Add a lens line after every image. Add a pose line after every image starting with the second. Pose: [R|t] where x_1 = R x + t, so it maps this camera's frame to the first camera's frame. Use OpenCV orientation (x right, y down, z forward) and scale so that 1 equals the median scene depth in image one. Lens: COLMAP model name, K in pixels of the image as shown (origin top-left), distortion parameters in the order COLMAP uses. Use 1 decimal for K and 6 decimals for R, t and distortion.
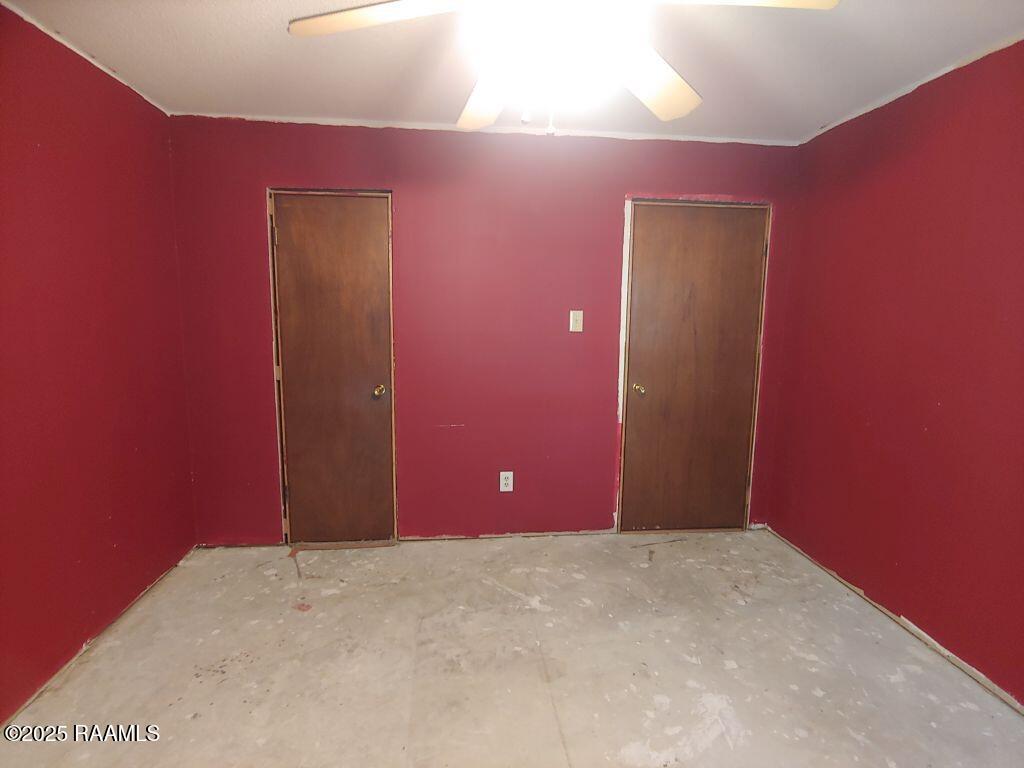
lens RADIAL K [[518.1, 0, 511.3], [0, 518.1, 383.8], [0, 0, 1]] dist [-0.015242, -0.001766]
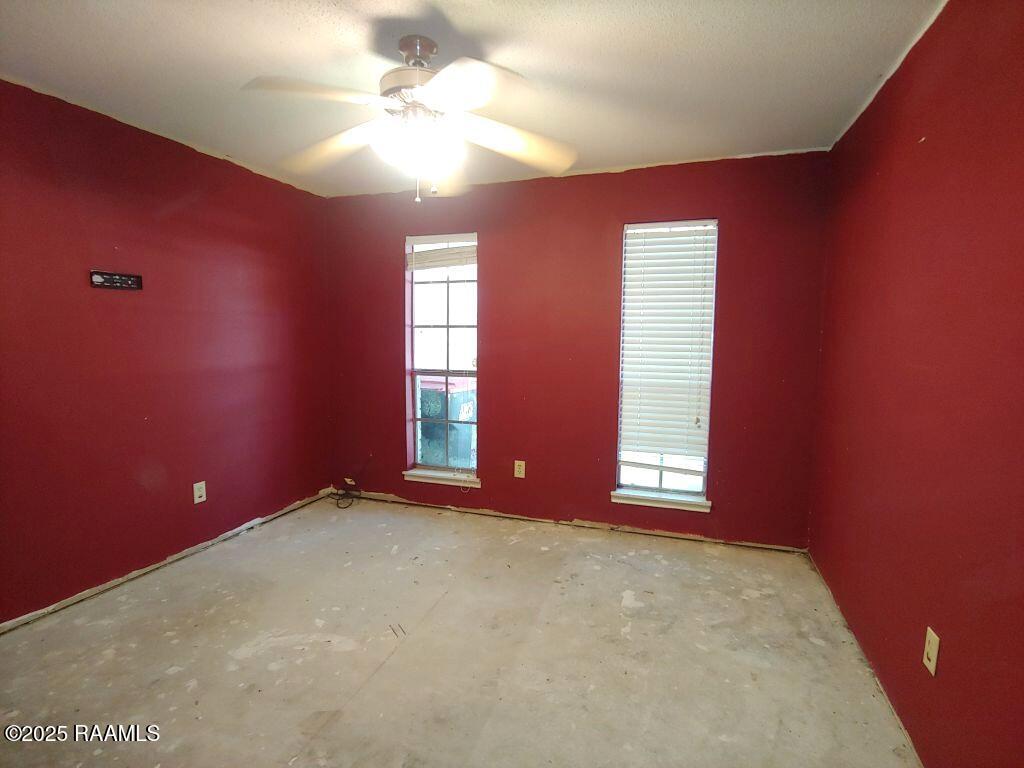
lens RADIAL K [[518.1, 0, 511.3], [0, 518.1, 383.8], [0, 0, 1]] dist [-0.015242, -0.001766]
pose [[-0.909751, -0.059998, 0.410795, -0.566715], [0.035559, 0.974604, 0.221095, -0.192468], [-0.413628, 0.215749, -0.884514, 1.593215]]
